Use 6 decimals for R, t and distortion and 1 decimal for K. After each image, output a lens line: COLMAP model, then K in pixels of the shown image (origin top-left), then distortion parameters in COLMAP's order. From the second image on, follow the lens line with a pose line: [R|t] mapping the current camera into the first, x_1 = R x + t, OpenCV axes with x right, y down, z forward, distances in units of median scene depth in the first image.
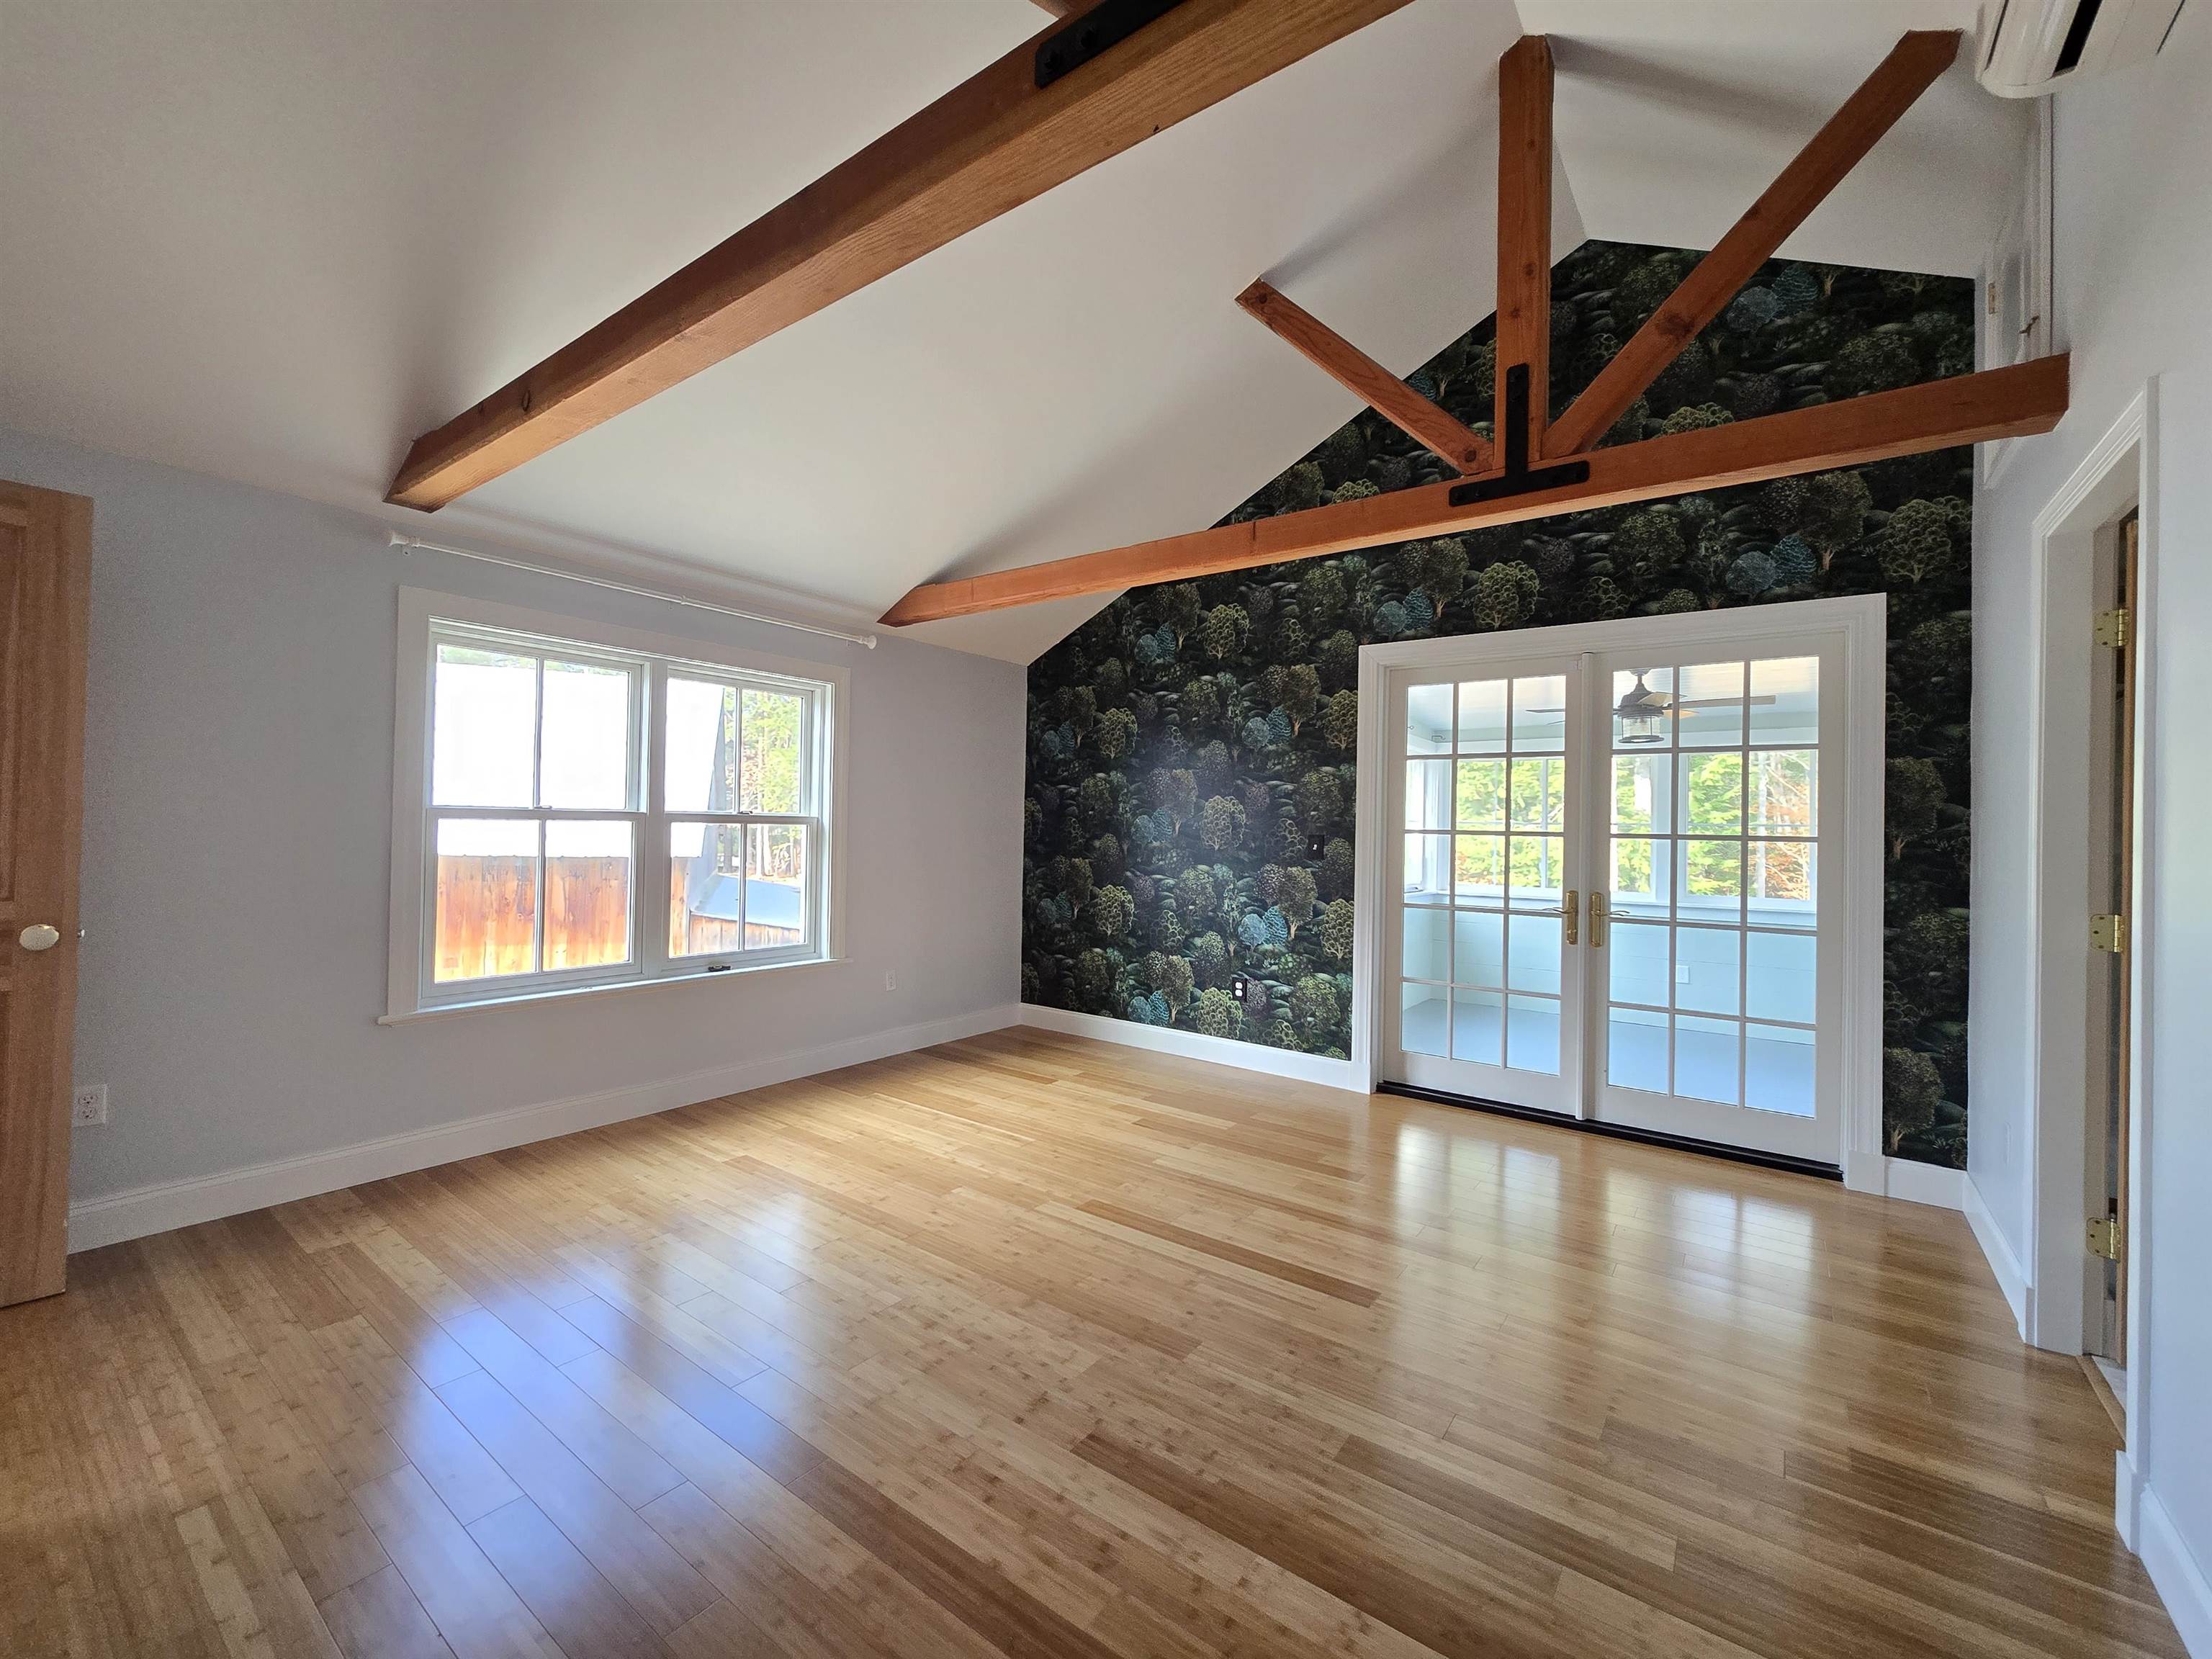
lens RADIAL K [[908.6, 0, 1106.0], [0, 908.6, 829.5], [0, 0, 1]] dist [-0.000818, -0.000174]
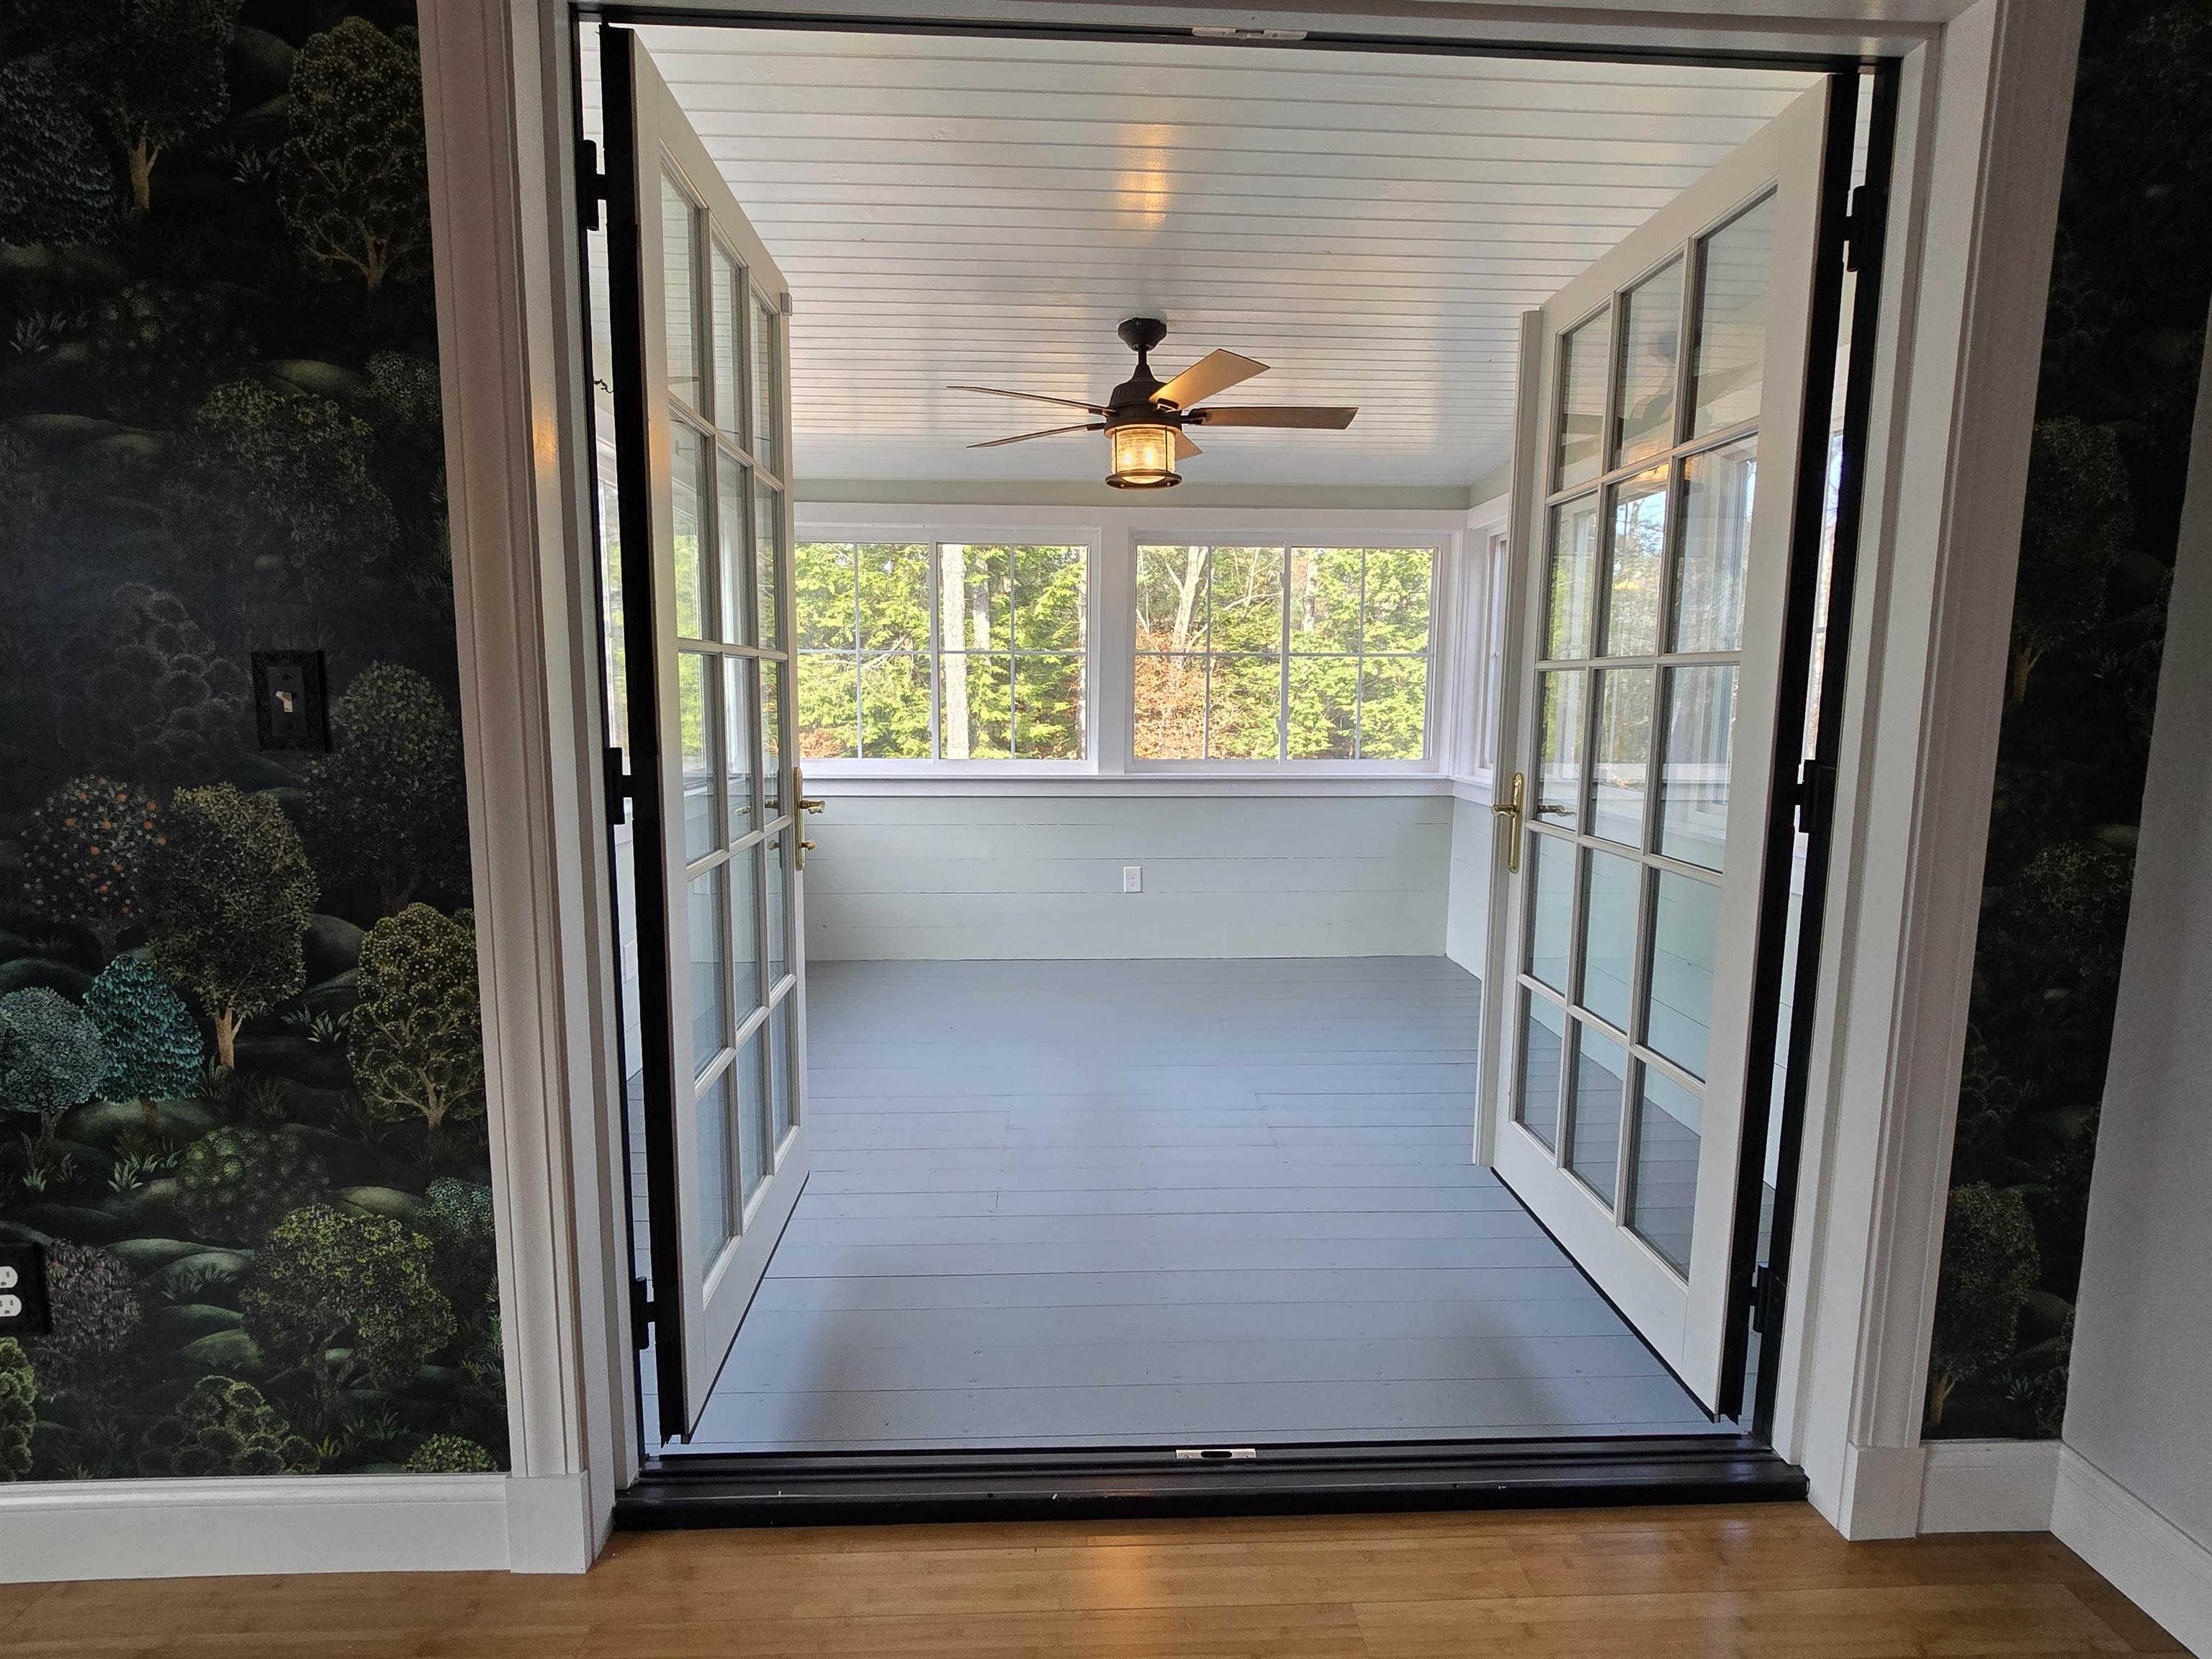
lens RADIAL K [[880.9, 0, 1108.2], [0, 880.9, 791.2], [0, 0, 1]] dist [-0.000612, -0.000051]
pose [[0.780302, -0.069164, 0.621566, 0.257961], [0.007682, 0.994851, 0.101057, 0.021400], [-0.625355, -0.074080, 0.776816, 0.687558]]
